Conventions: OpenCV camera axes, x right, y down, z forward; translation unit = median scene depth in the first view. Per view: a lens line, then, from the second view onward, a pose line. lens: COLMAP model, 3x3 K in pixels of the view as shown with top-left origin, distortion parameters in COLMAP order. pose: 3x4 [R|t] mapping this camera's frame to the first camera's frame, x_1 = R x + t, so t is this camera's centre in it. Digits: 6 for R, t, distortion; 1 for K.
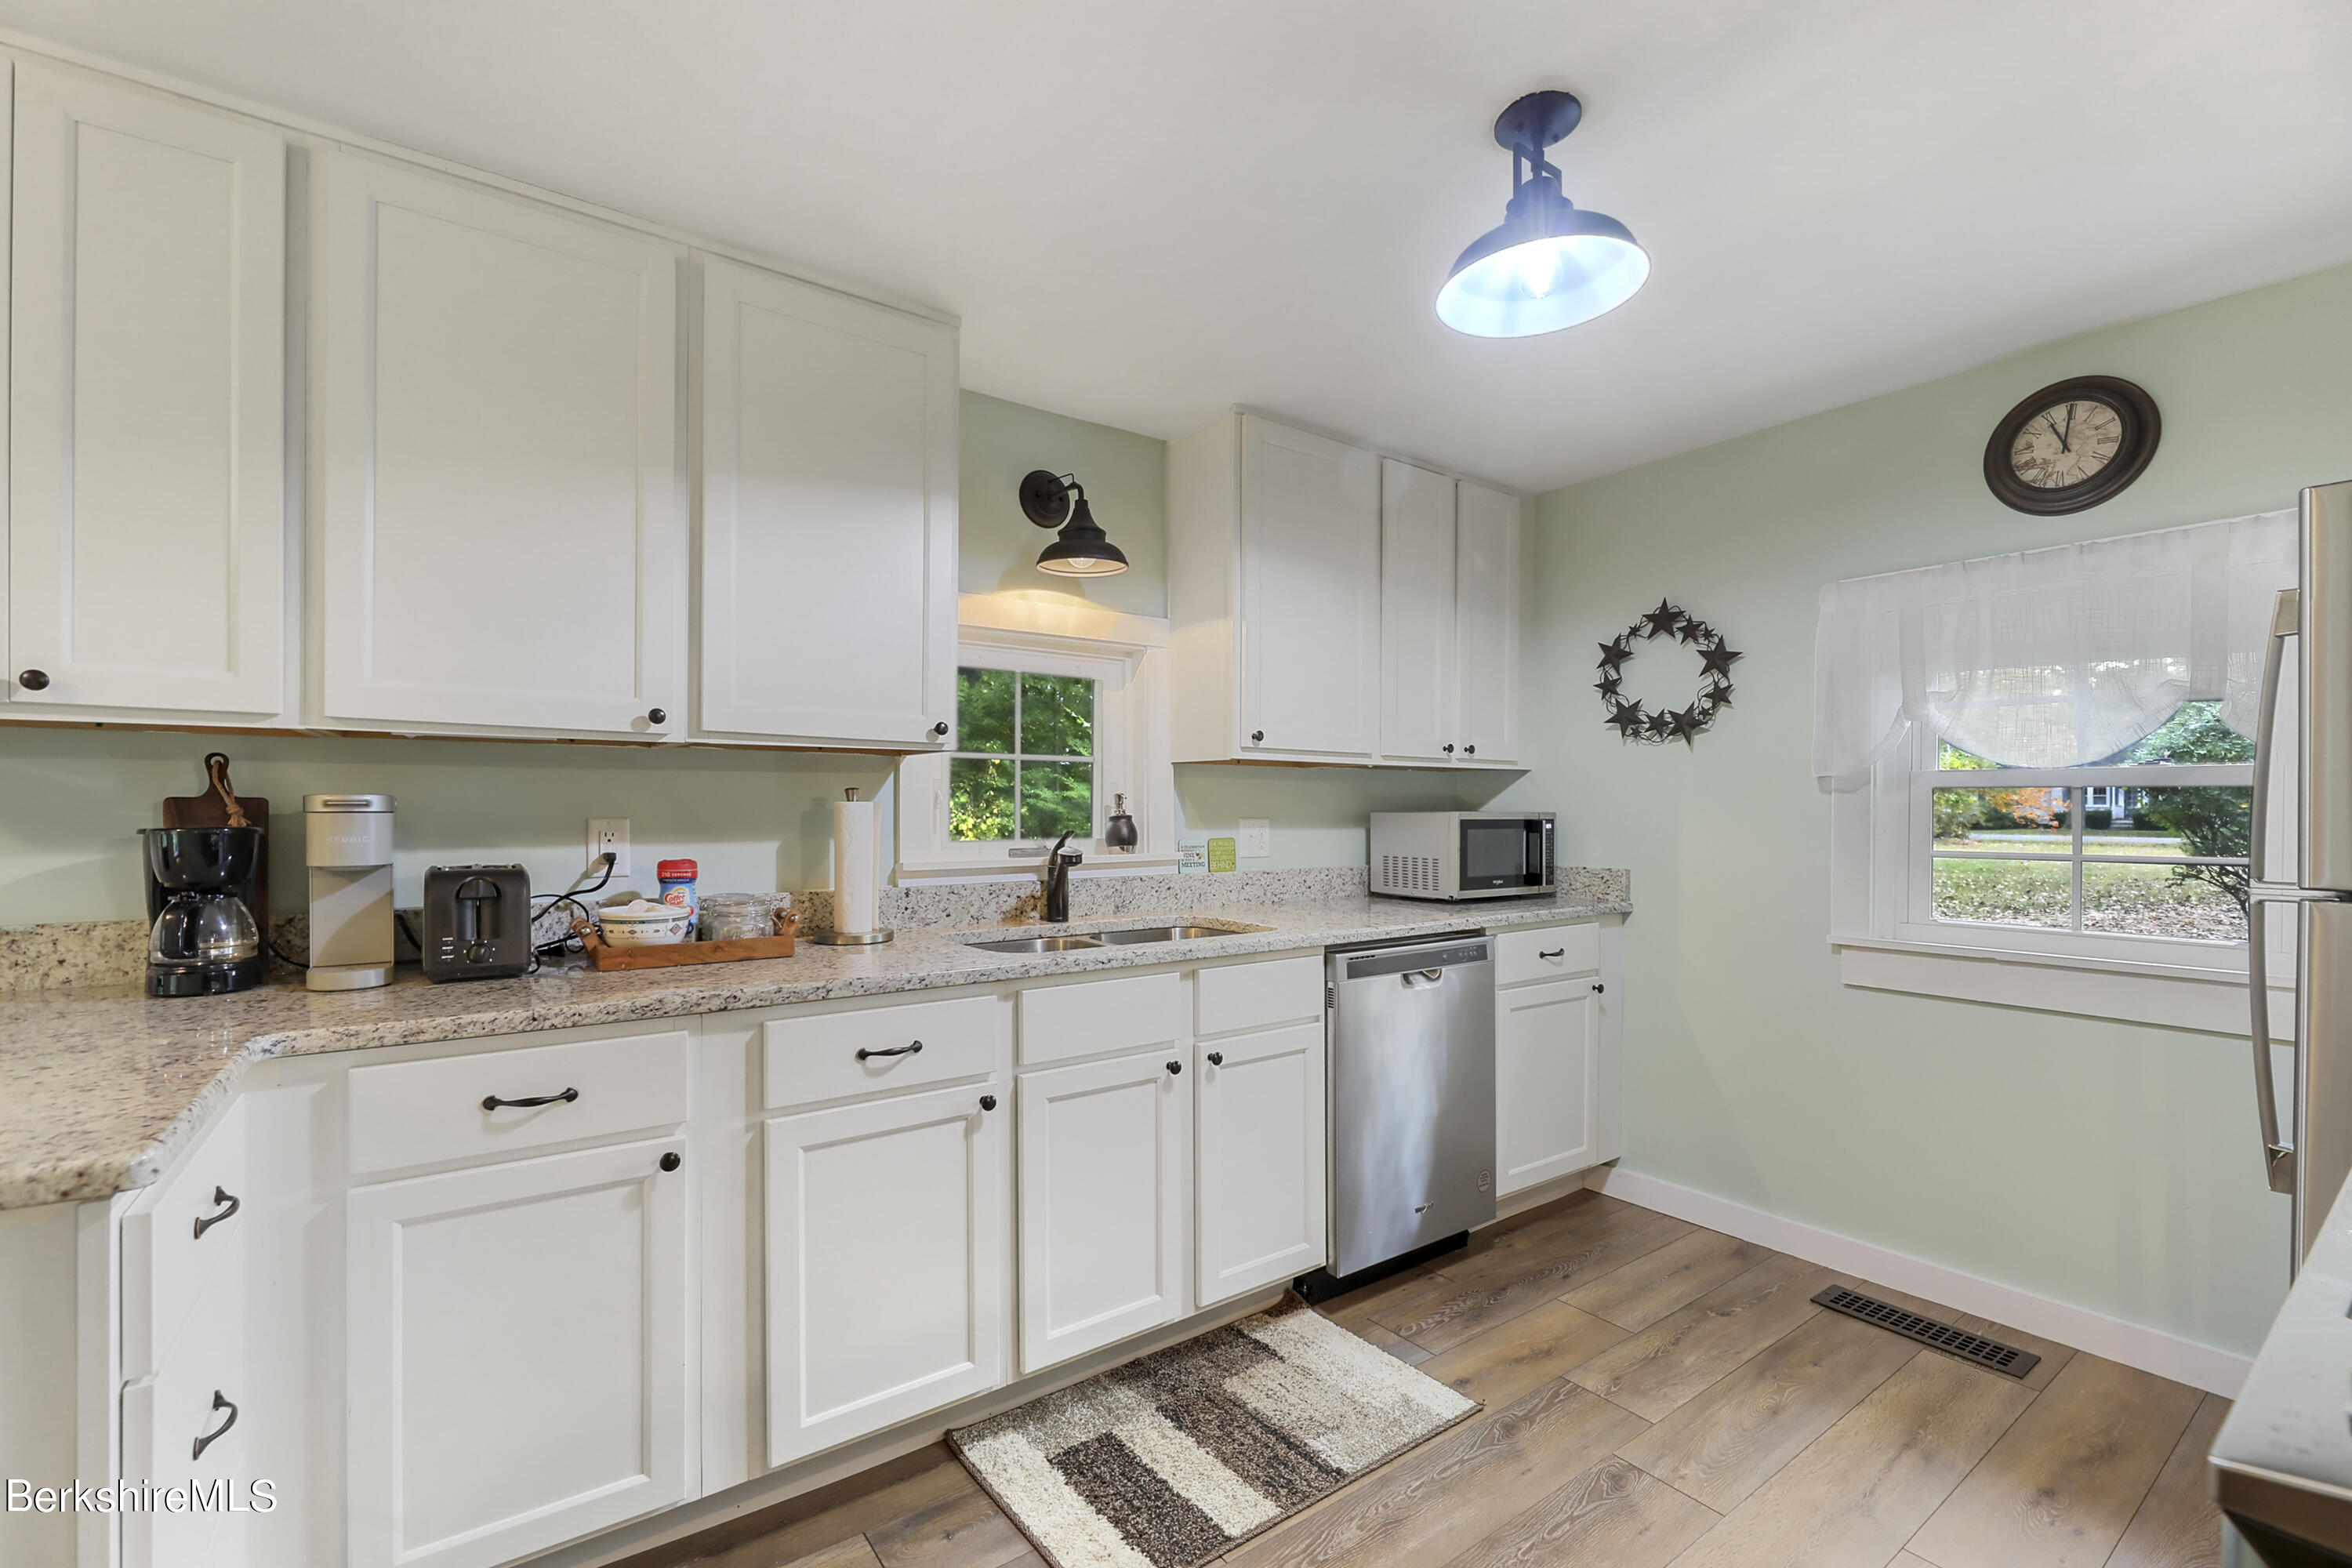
lens RADIAL K [[977.1, 0, 1152.9], [0, 977.1, 818.5], [0, 0, 1]] dist [-0.000358, -0.002811]
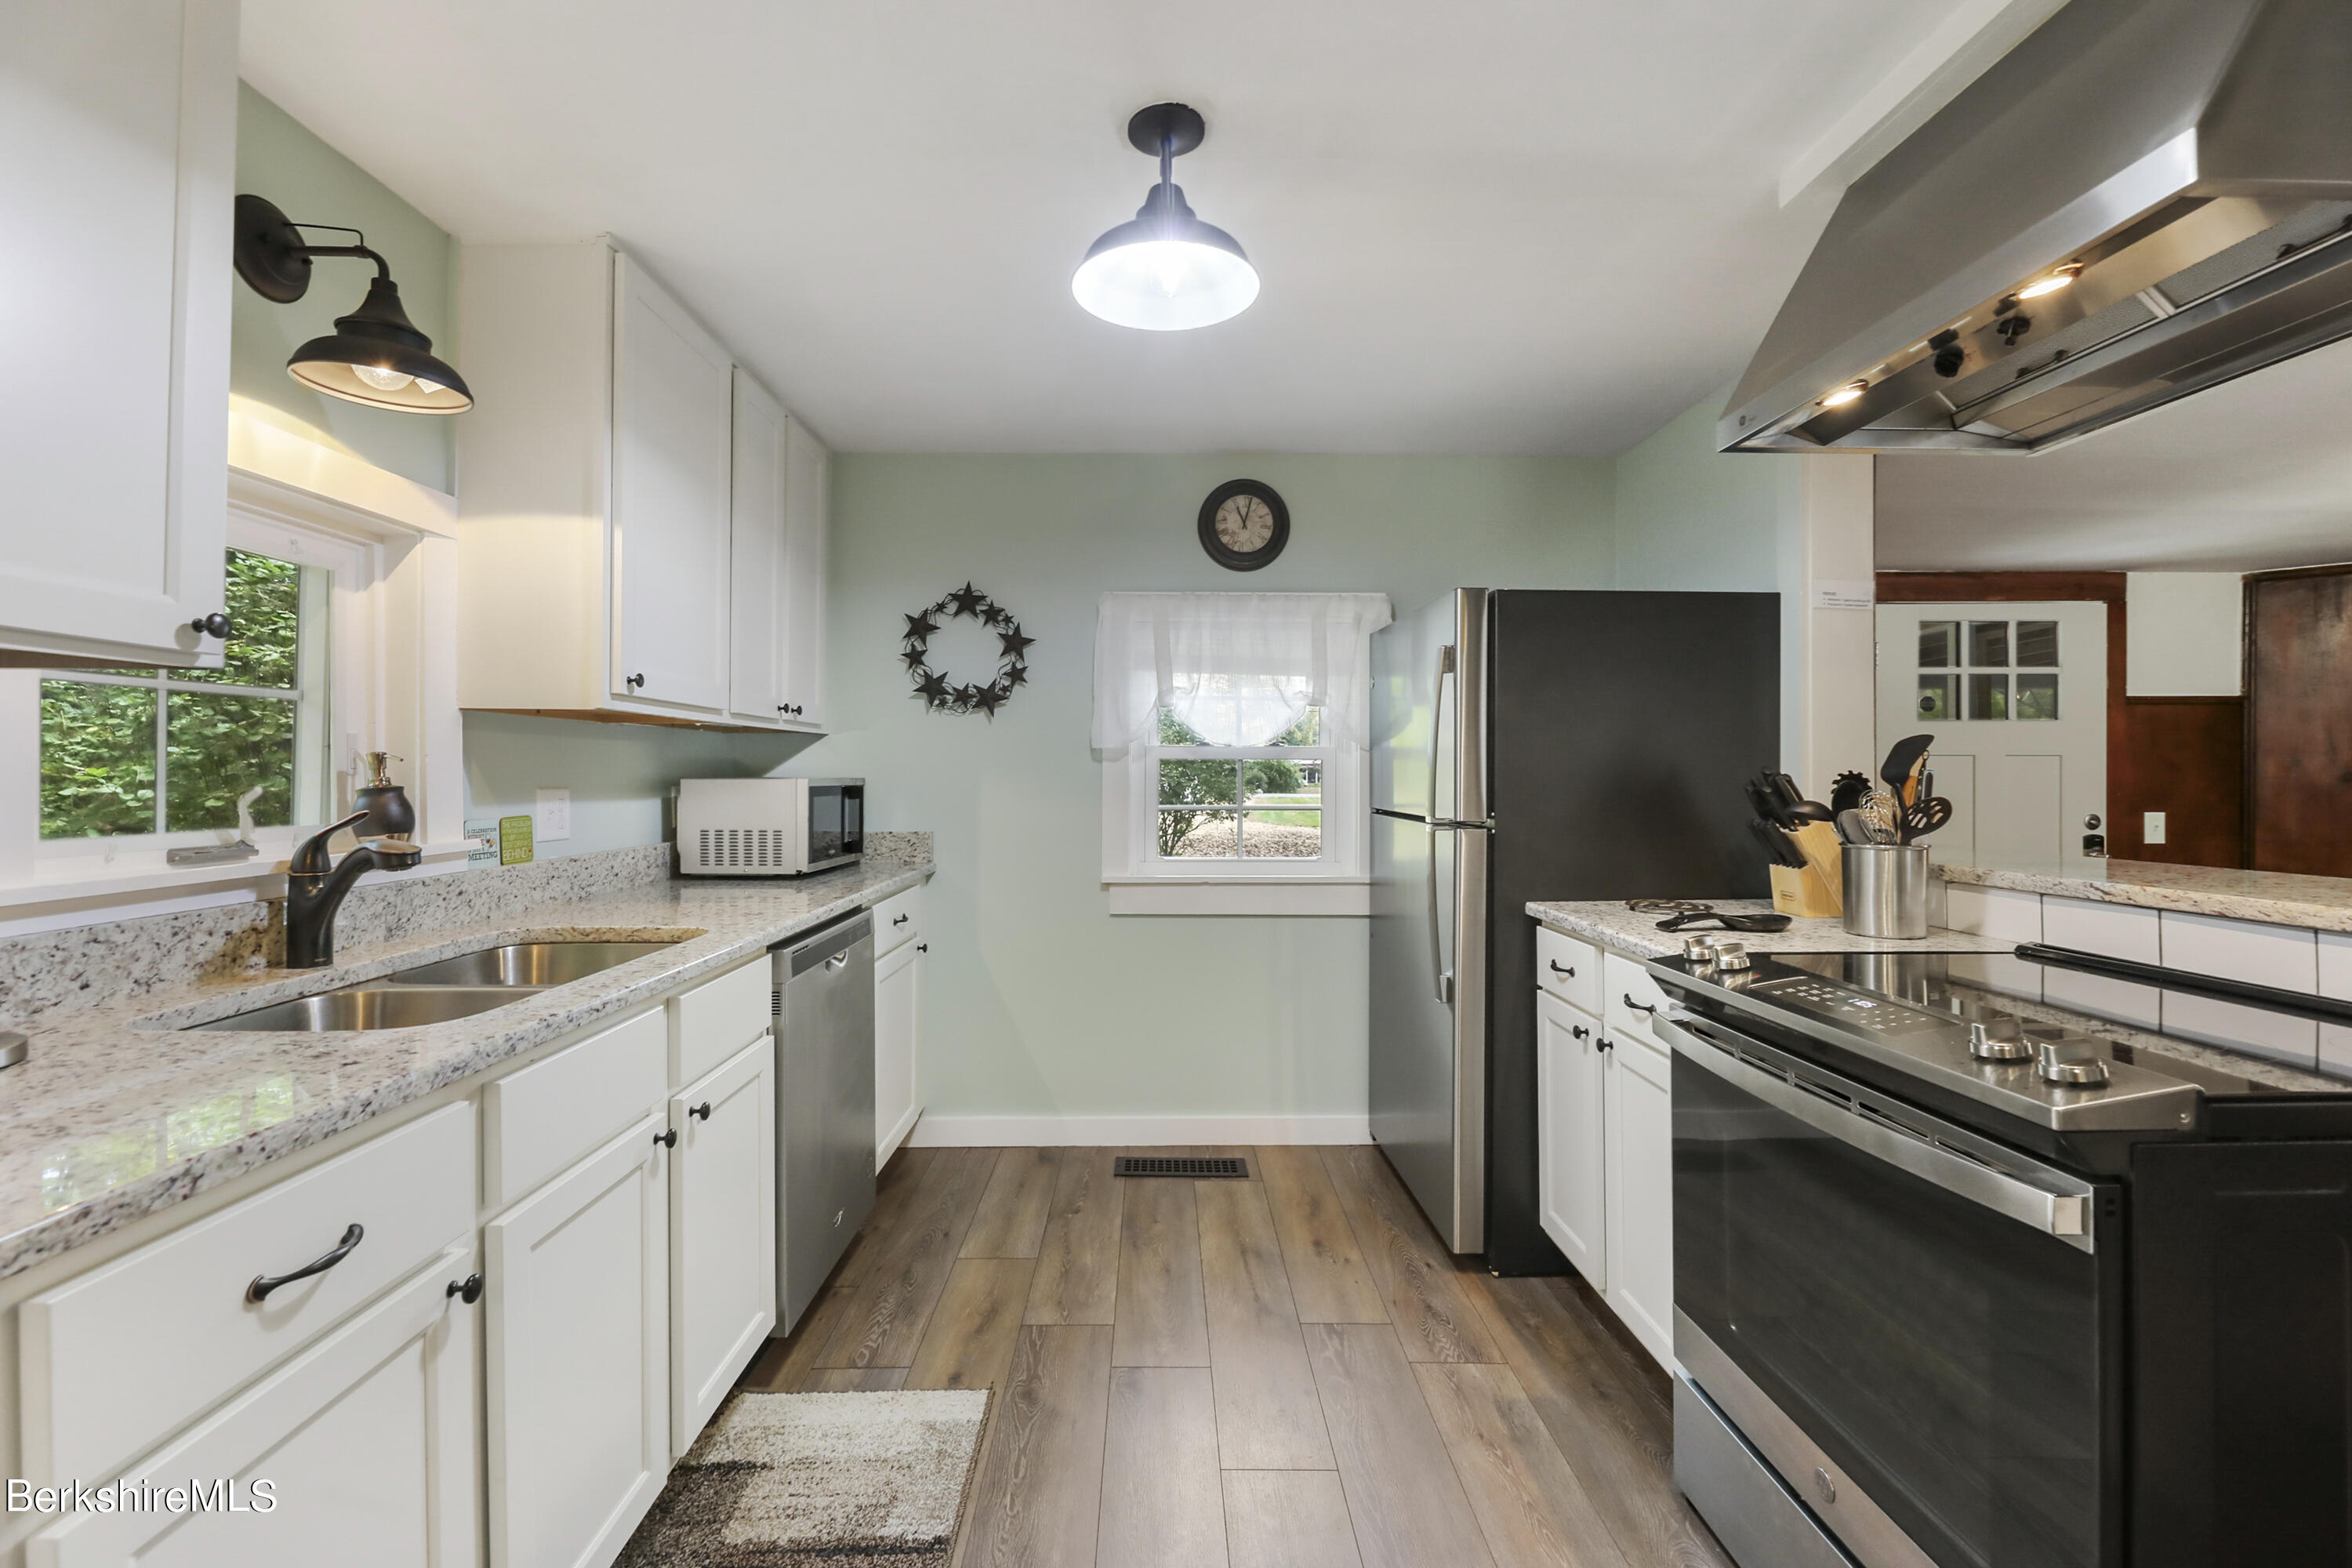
lens RADIAL K [[977.1, 0, 1151.6], [0, 977.1, 771.7], [0, 0, 1]] dist [-0.000358, -0.002811]
pose [[0.577231, 0.000363, 0.816581, -0.338945], [0.007962, 0.999950, -0.006073, -0.006450], [-0.816542, 0.010008, 0.577199, 0.279733]]
